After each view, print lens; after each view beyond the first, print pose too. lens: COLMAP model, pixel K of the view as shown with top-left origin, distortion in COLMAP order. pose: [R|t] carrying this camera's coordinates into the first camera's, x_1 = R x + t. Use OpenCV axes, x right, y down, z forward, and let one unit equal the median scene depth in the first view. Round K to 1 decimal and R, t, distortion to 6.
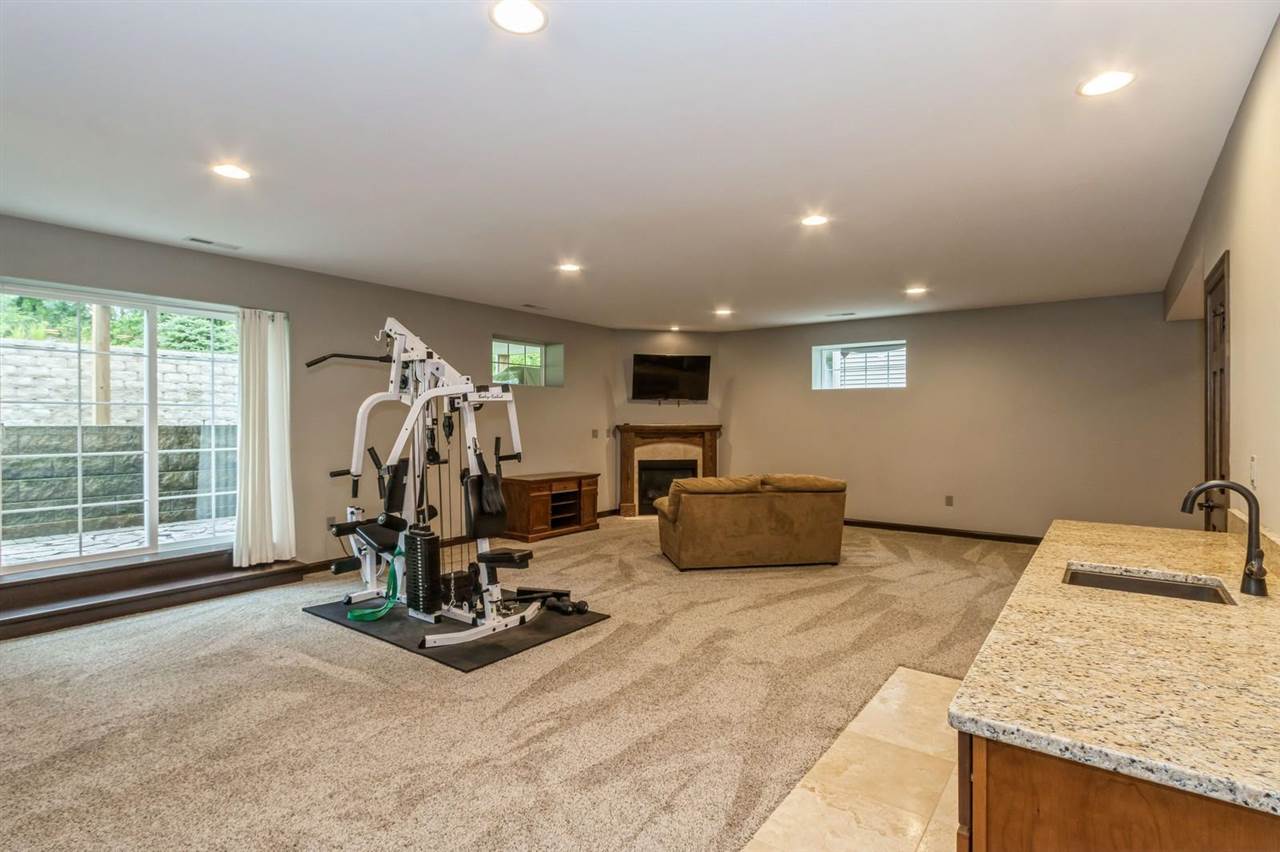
lens RADIAL K [[650.1, 0, 637.4], [0, 650.1, 417.2], [0, 0, 1]] dist [-0.005984, -0.002217]
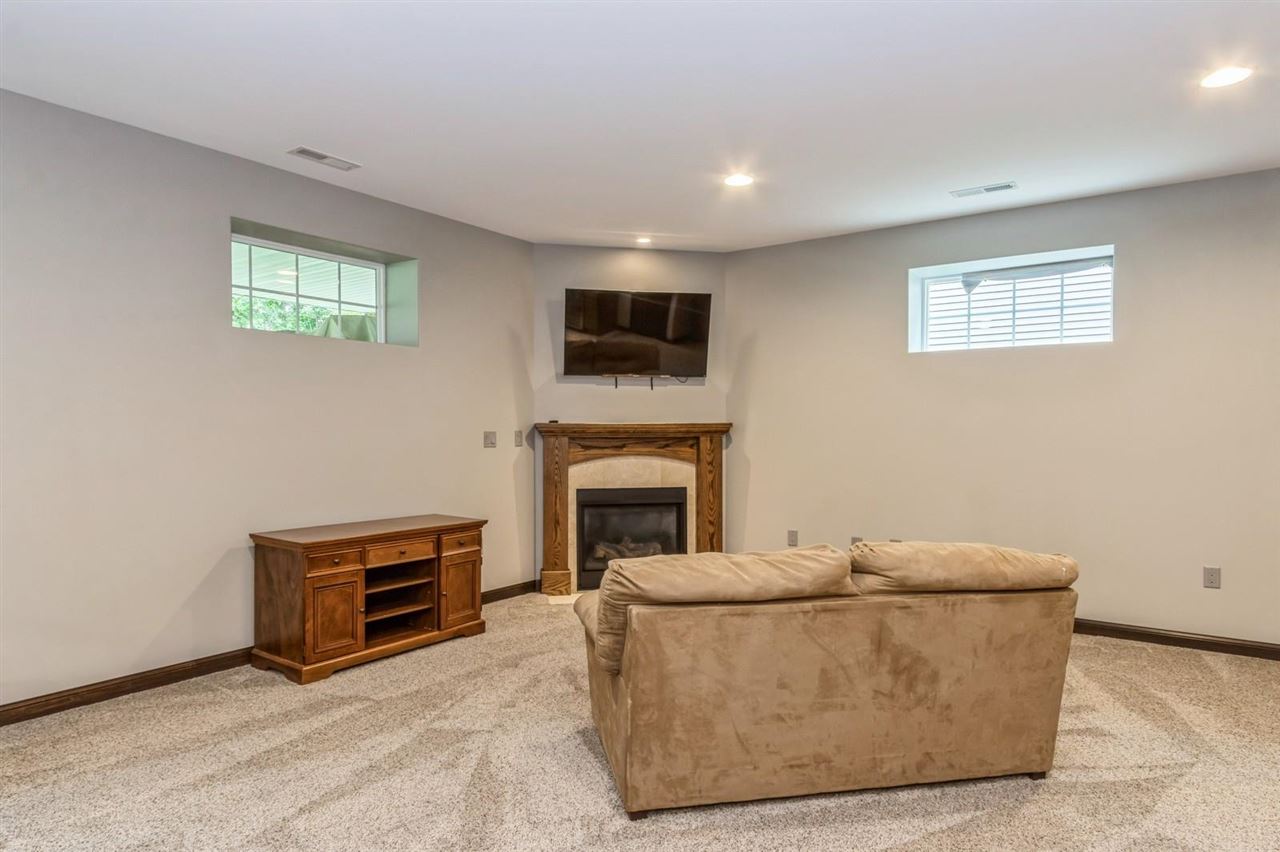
lens RADIAL K [[758.6, 0, 627.1], [0, 758.6, 439.4], [0, 0, 1]] dist [0.003395, 0.004286]
pose [[0.999989, -0.001493, 0.004500, 0.044334], [0.001405, 0.999810, 0.019424, 0.014376], [-0.004529, -0.019417, 0.999801, 0.409219]]
